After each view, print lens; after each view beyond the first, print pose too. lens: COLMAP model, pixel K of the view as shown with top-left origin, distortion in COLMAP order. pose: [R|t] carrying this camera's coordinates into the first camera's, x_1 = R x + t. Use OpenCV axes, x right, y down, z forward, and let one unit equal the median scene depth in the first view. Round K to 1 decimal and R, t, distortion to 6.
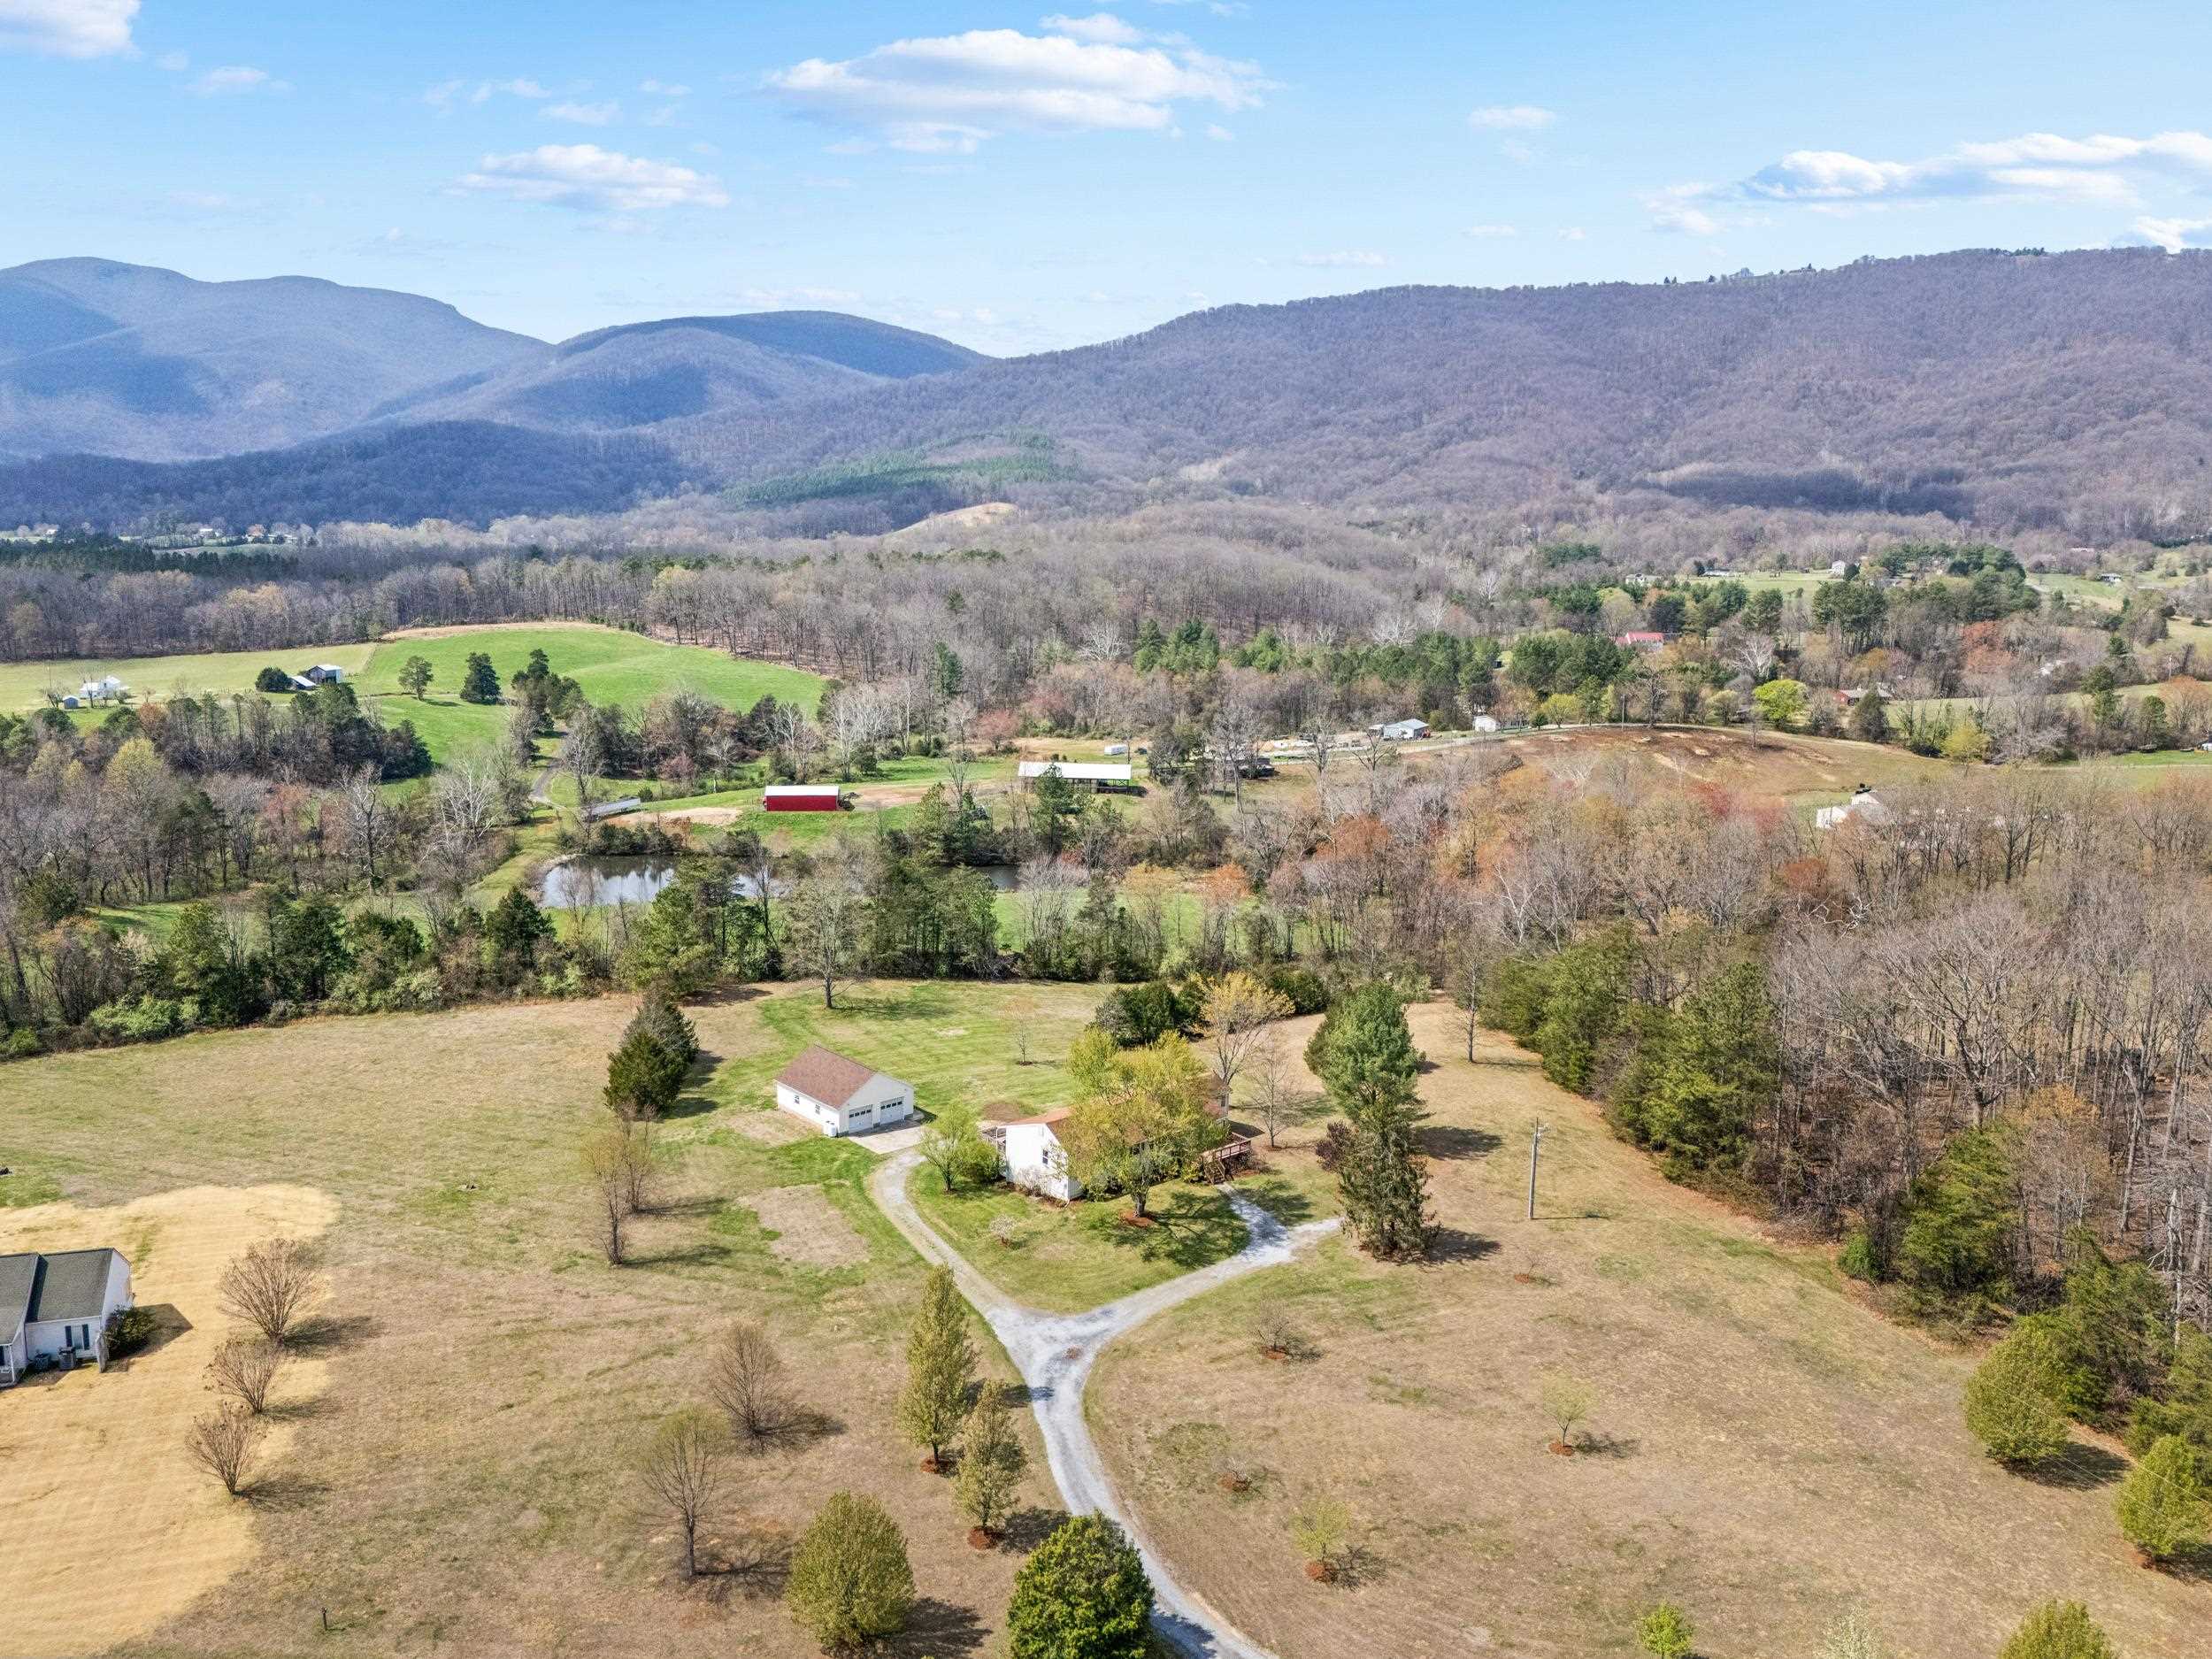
lens RADIAL K [[1692.3, 0, 1107.1], [0, 1692.3, 837.0], [0, 0, 1]] dist [0.083936, -0.081439]
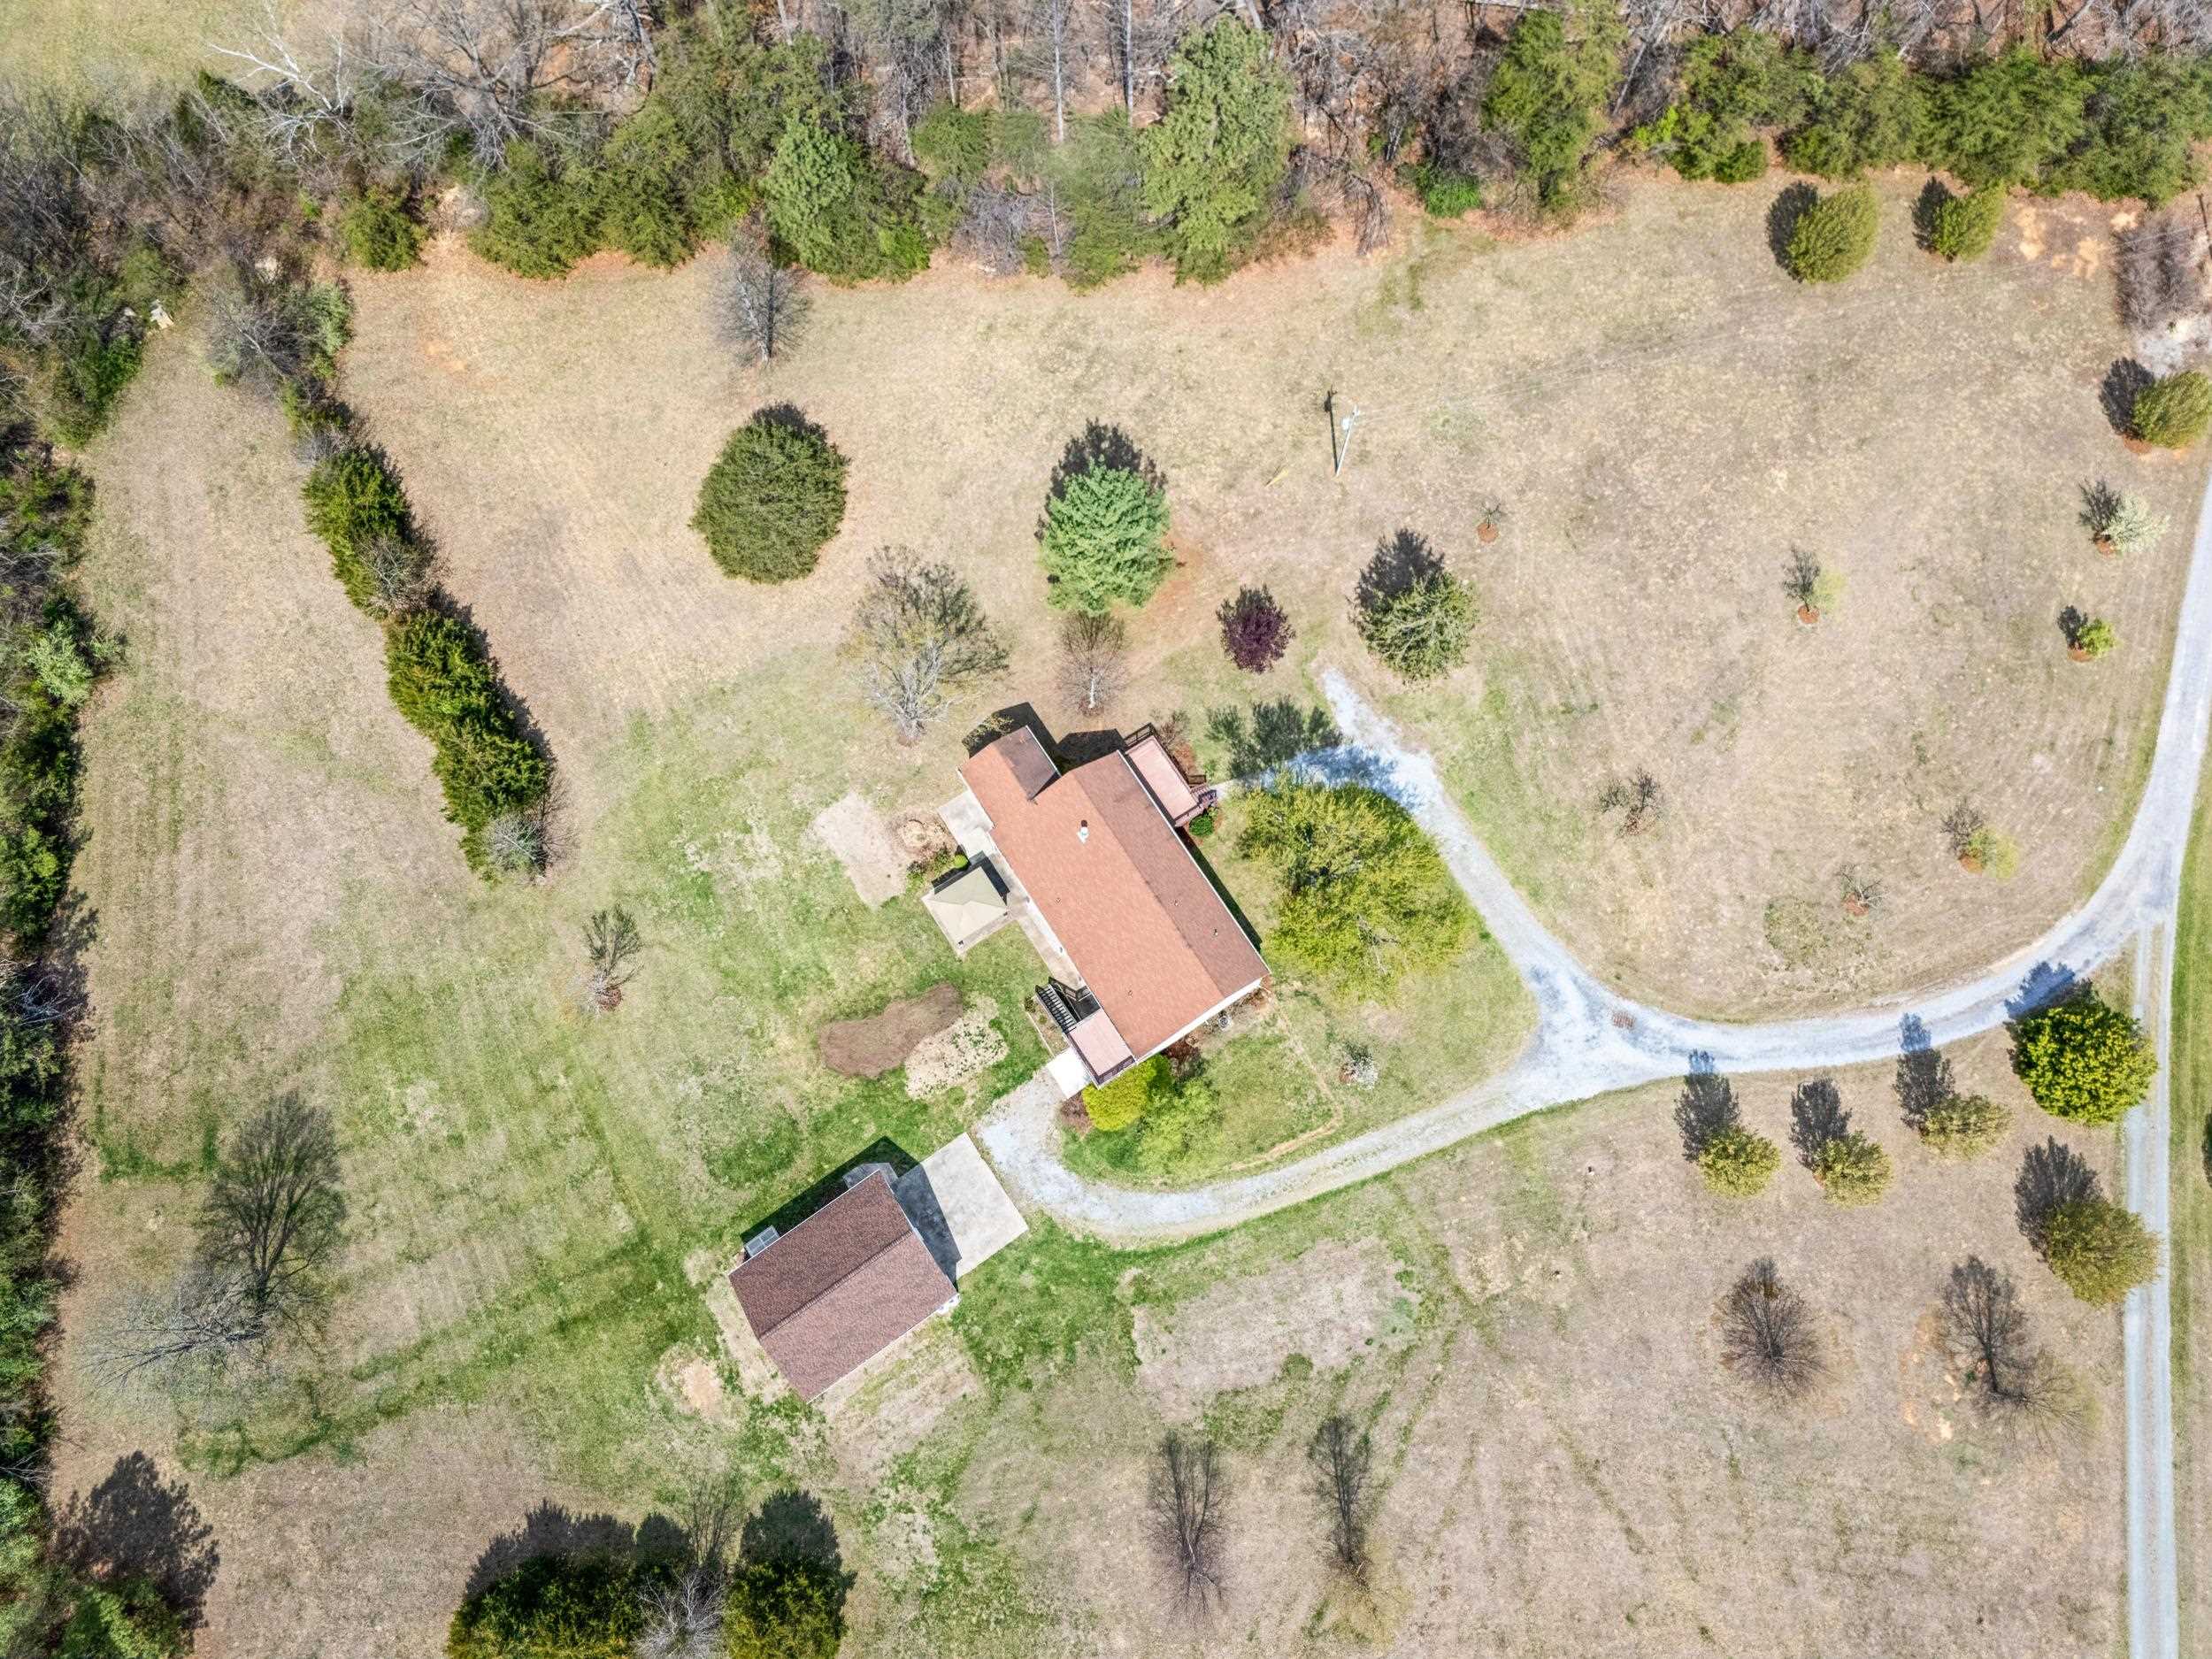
lens RADIAL K [[1669.7, 0, 1107.8], [0, 1669.7, 818.0], [0, 0, 1]] dist [0.083258, -0.084001]
pose [[0.126727, -0.962138, 0.241310, -0.099029], [0.186658, 0.262056, 0.946829, -0.385314], [-0.974217, -0.074947, 0.212800, 0.614015]]
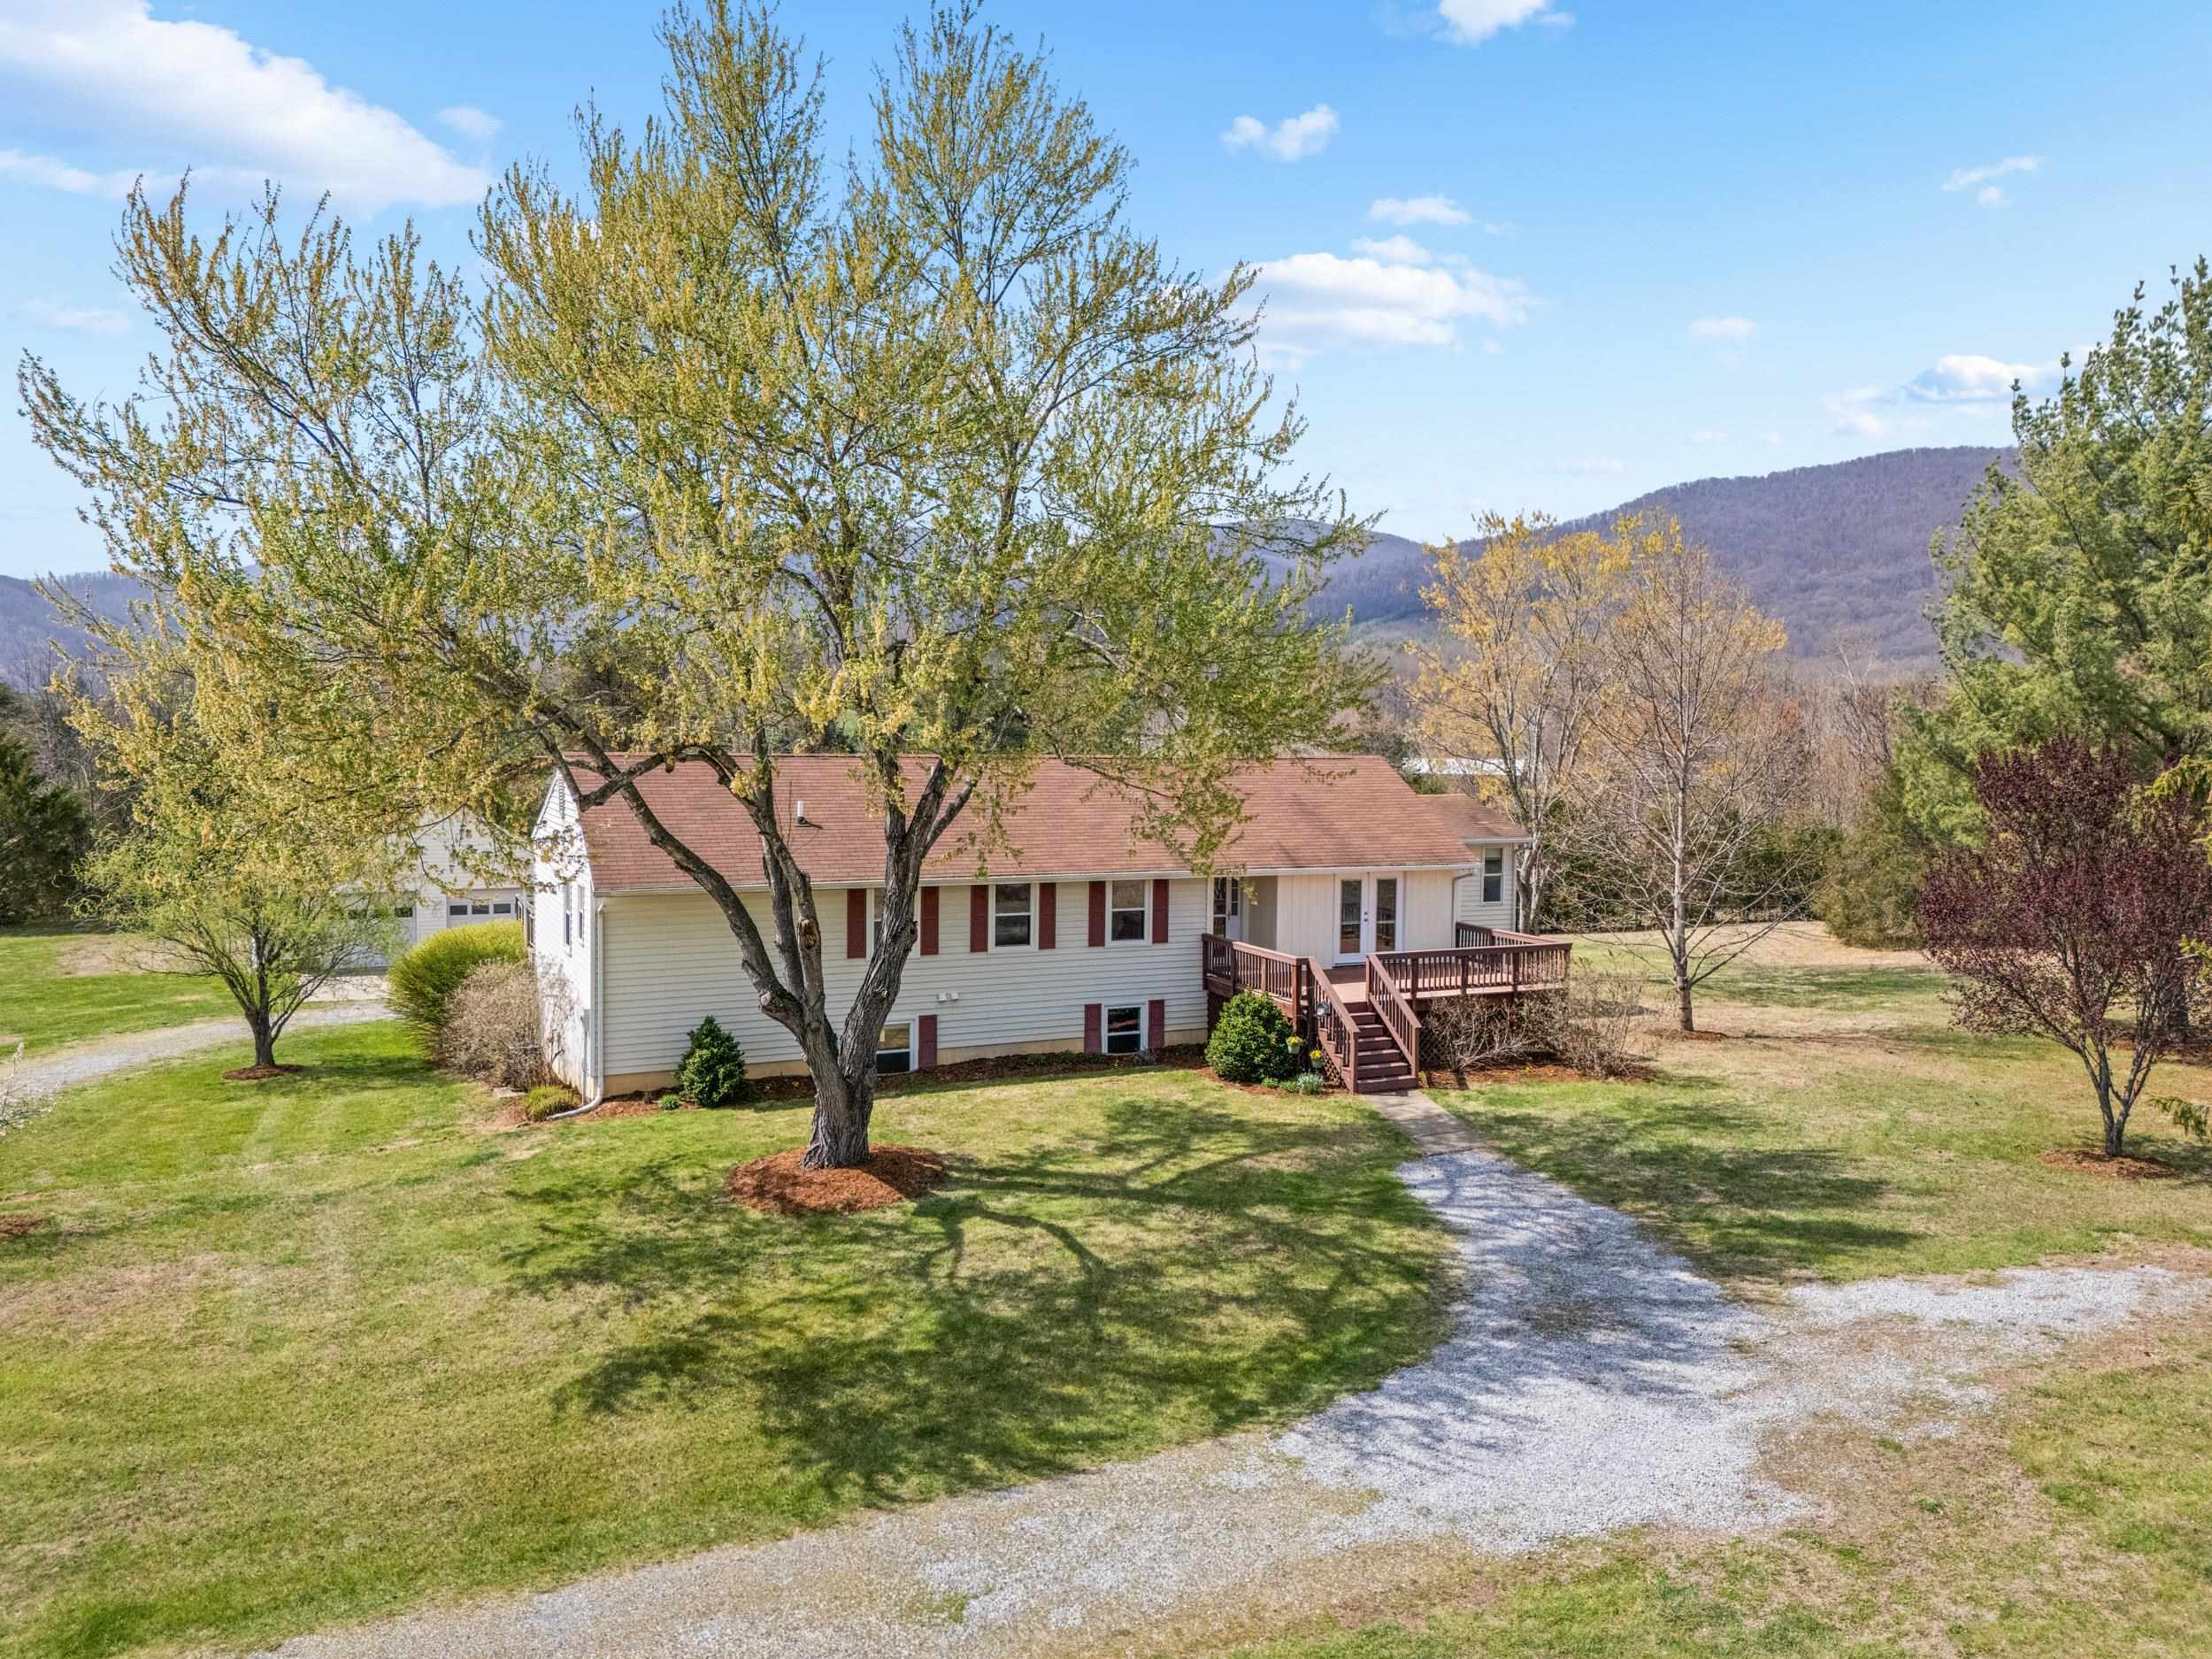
lens RADIAL K [[1657.0, 0, 1106.0], [0, 1657.0, 829.5], [0, 0, 1]] dist [0.066660, -0.061466]
pose [[0.962625, 0.006151, -0.270769, 0.061138], [-0.040917, 0.991570, -0.122938, 0.138683], [0.267731, 0.129423, 0.954762, 0.555824]]
